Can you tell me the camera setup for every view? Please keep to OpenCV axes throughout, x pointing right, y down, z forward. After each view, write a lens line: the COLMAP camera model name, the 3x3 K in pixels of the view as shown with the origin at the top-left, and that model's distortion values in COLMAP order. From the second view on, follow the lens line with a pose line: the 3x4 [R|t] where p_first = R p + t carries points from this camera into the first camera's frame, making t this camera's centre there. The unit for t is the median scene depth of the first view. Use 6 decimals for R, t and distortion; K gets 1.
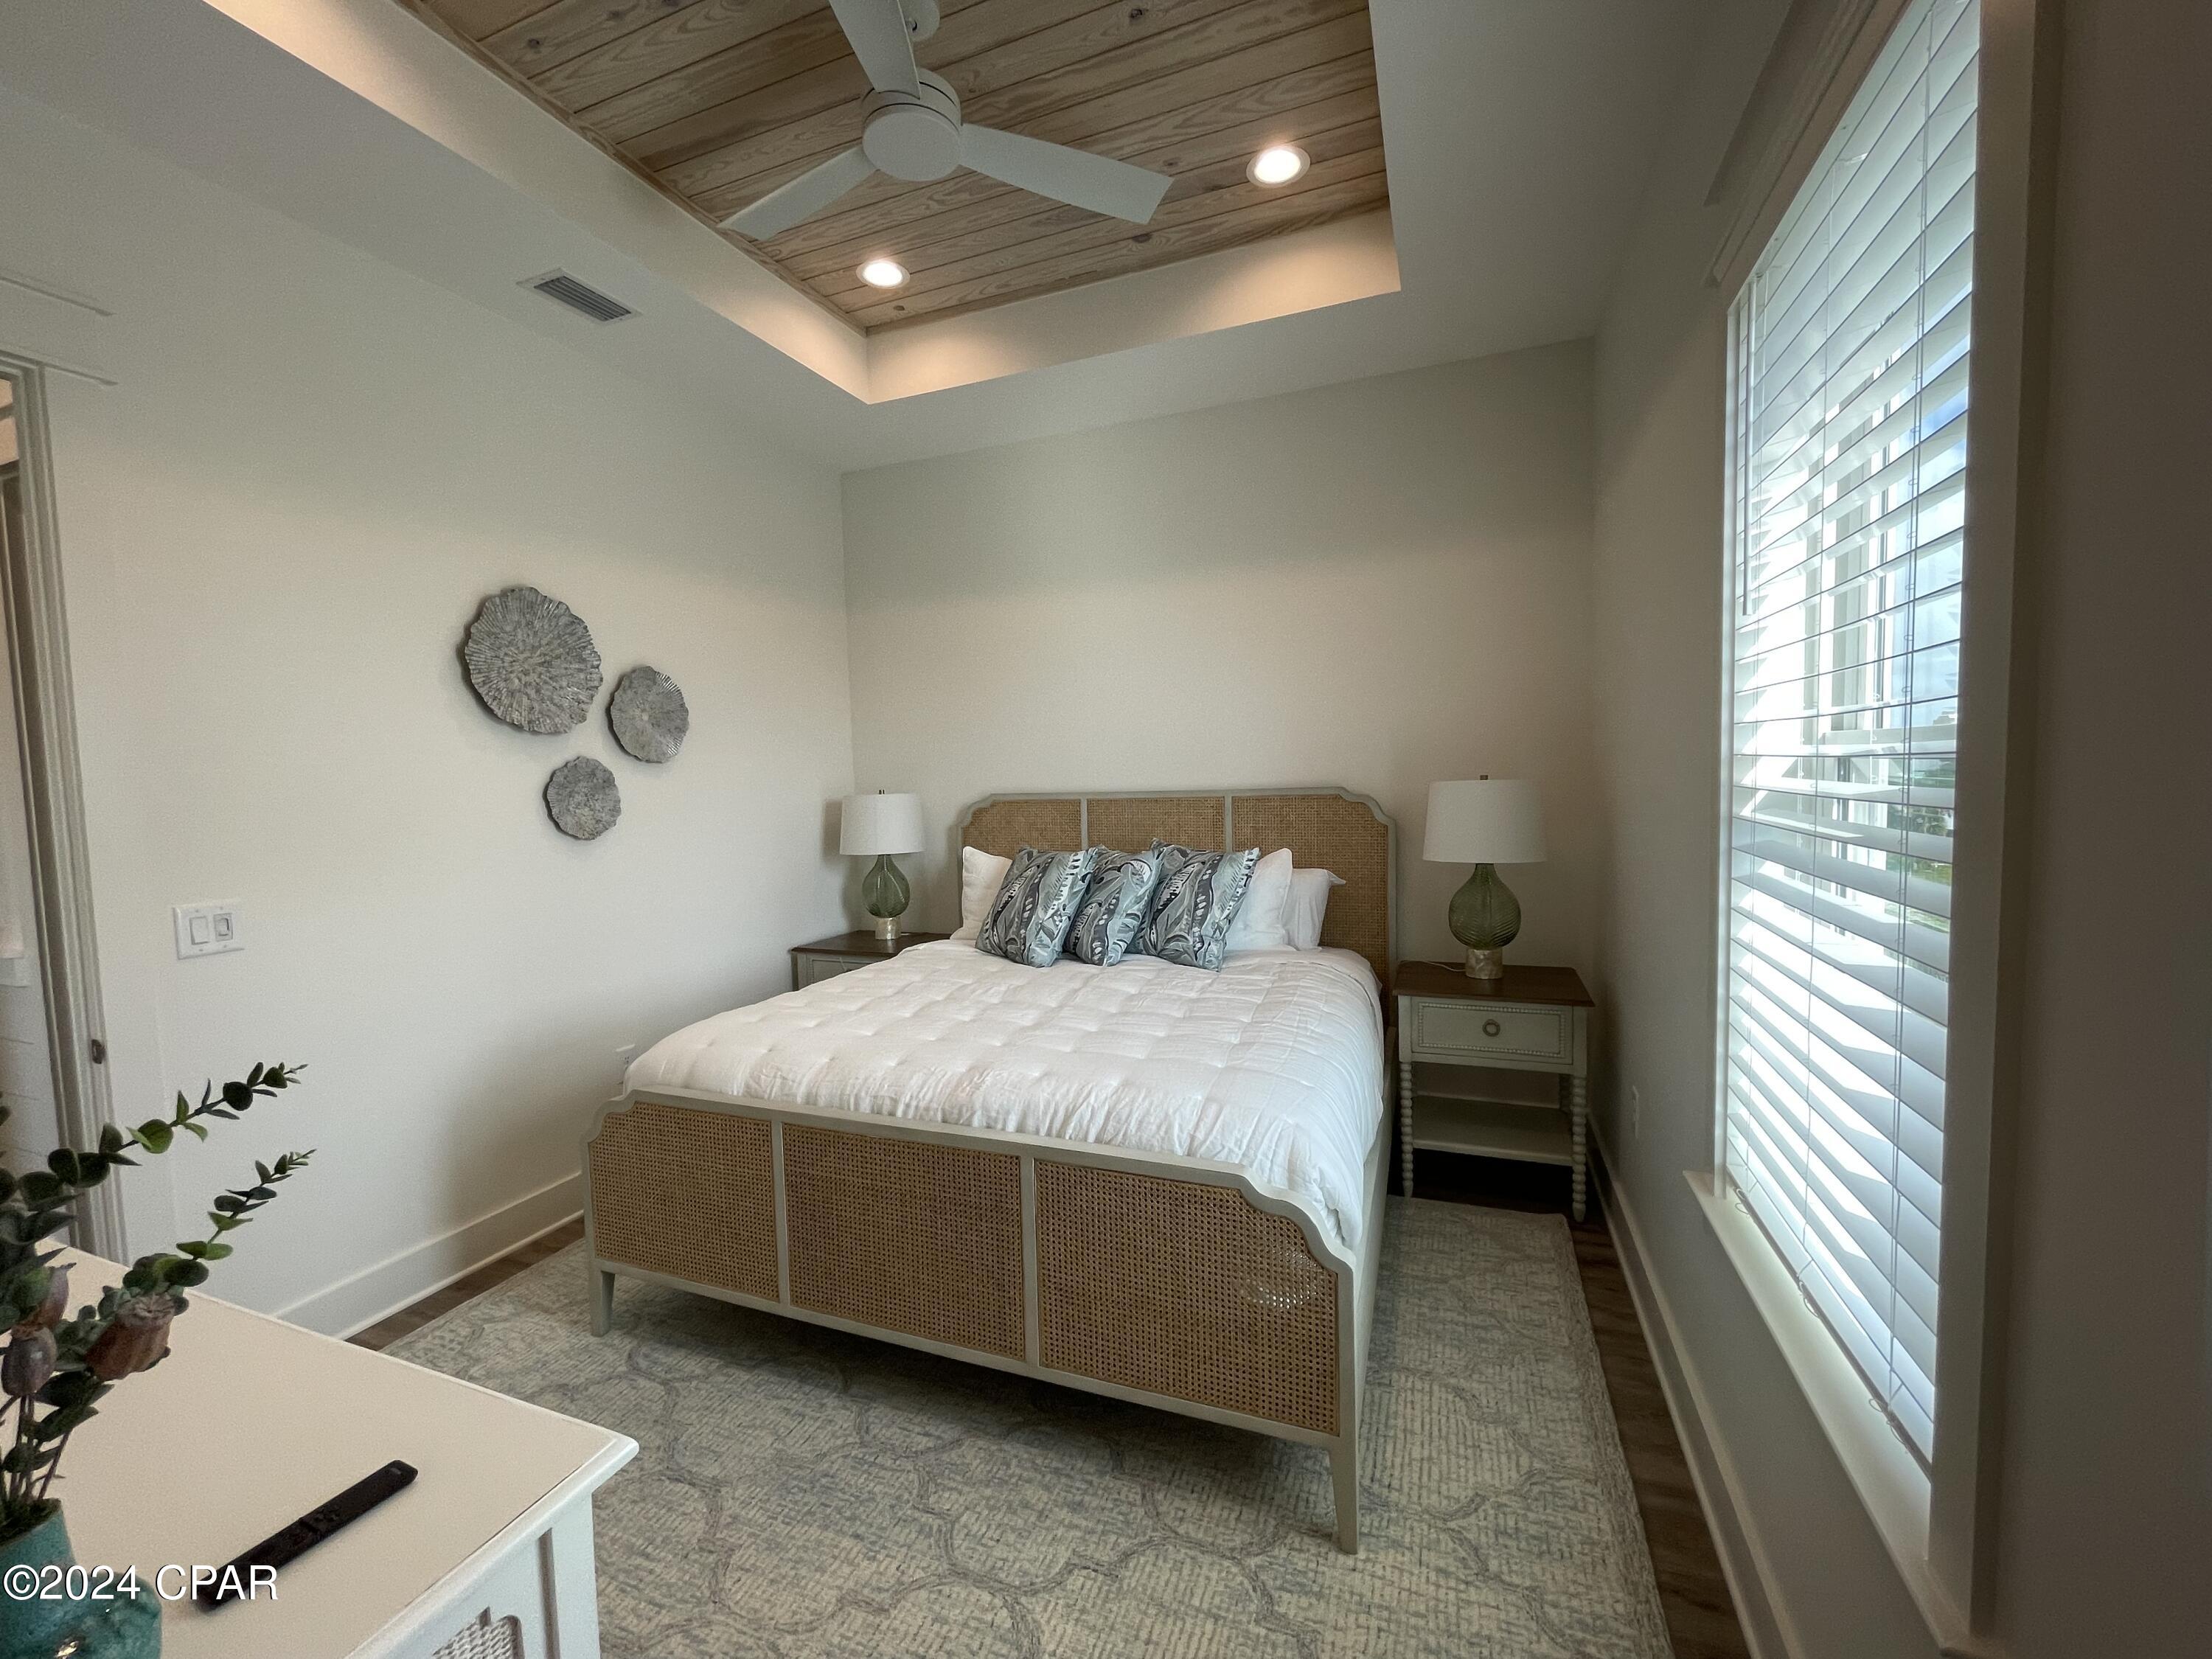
lens RADIAL K [[897.0, 0, 1095.8], [0, 897.0, 827.7], [0, 0, 1]] dist [-0.000089, 0.000936]
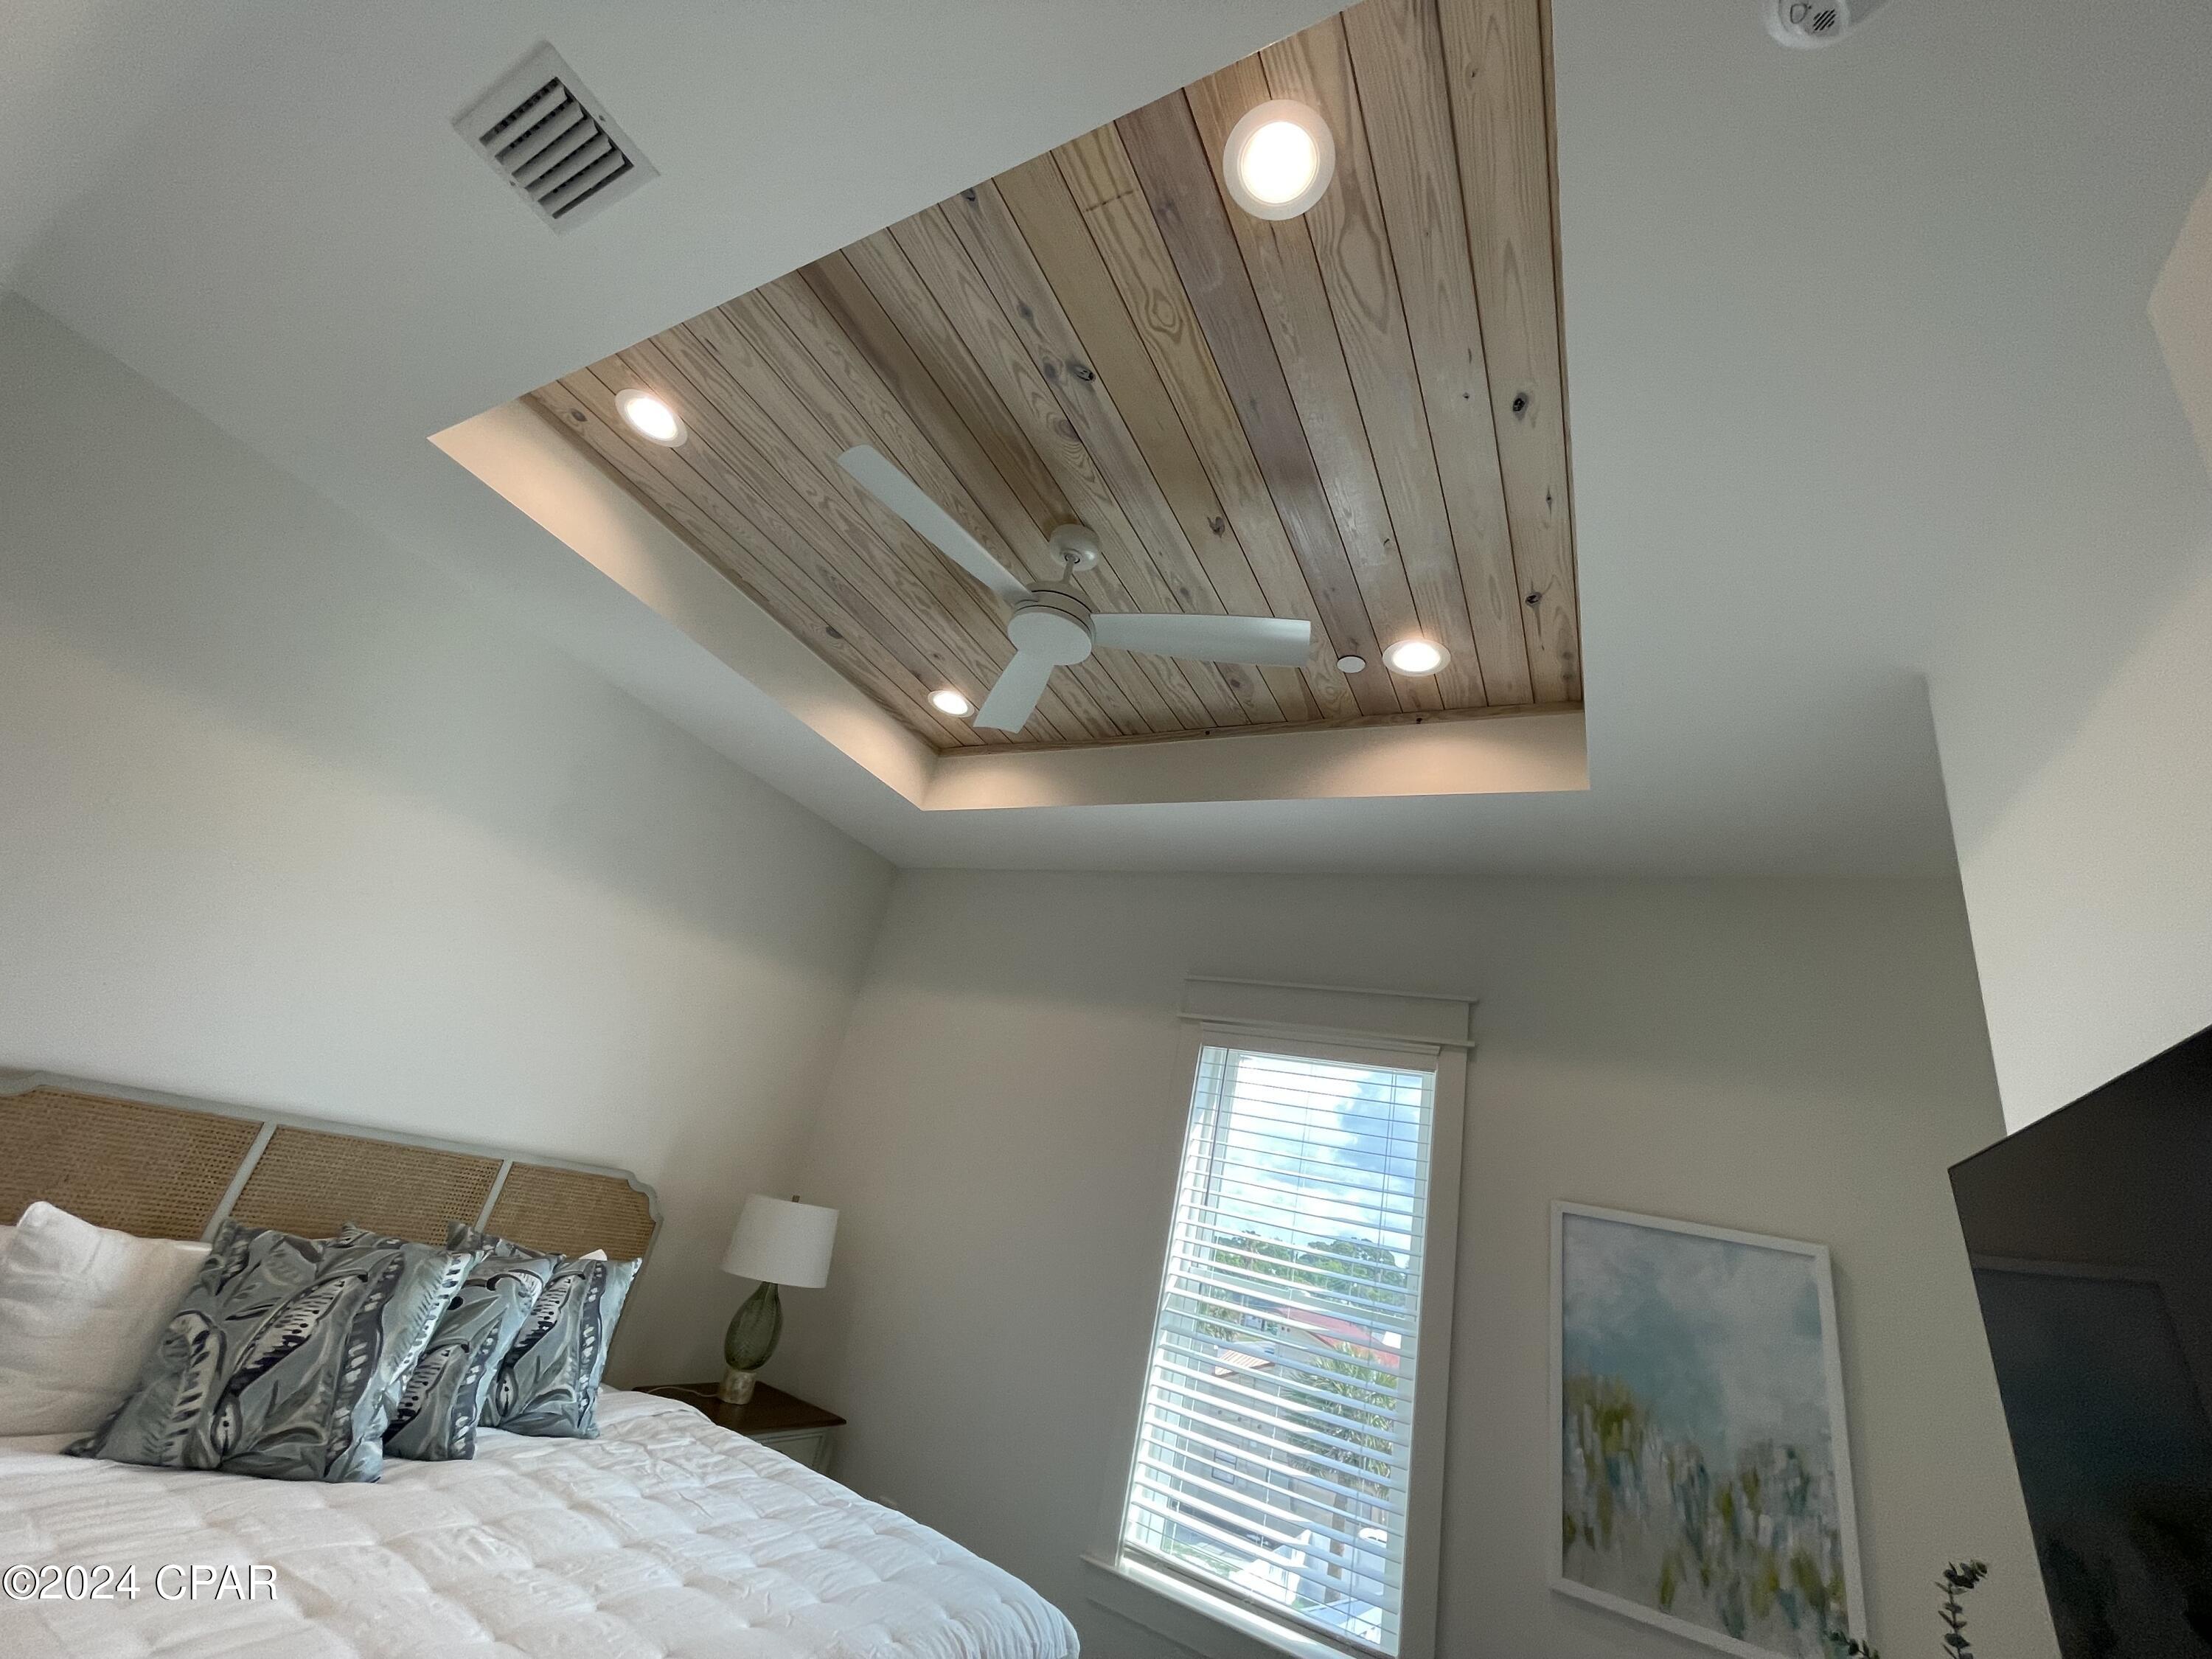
lens RADIAL K [[897.0, 0, 1089.0], [0, 897.0, 828.7], [0, 0, 1]] dist [-0.000089, 0.000936]
pose [[0.101371, 0.438623, 0.892936, -1.048289], [-0.152762, 0.893778, -0.421694, -0.070214], [-0.983050, -0.093659, 0.157608, 0.711430]]
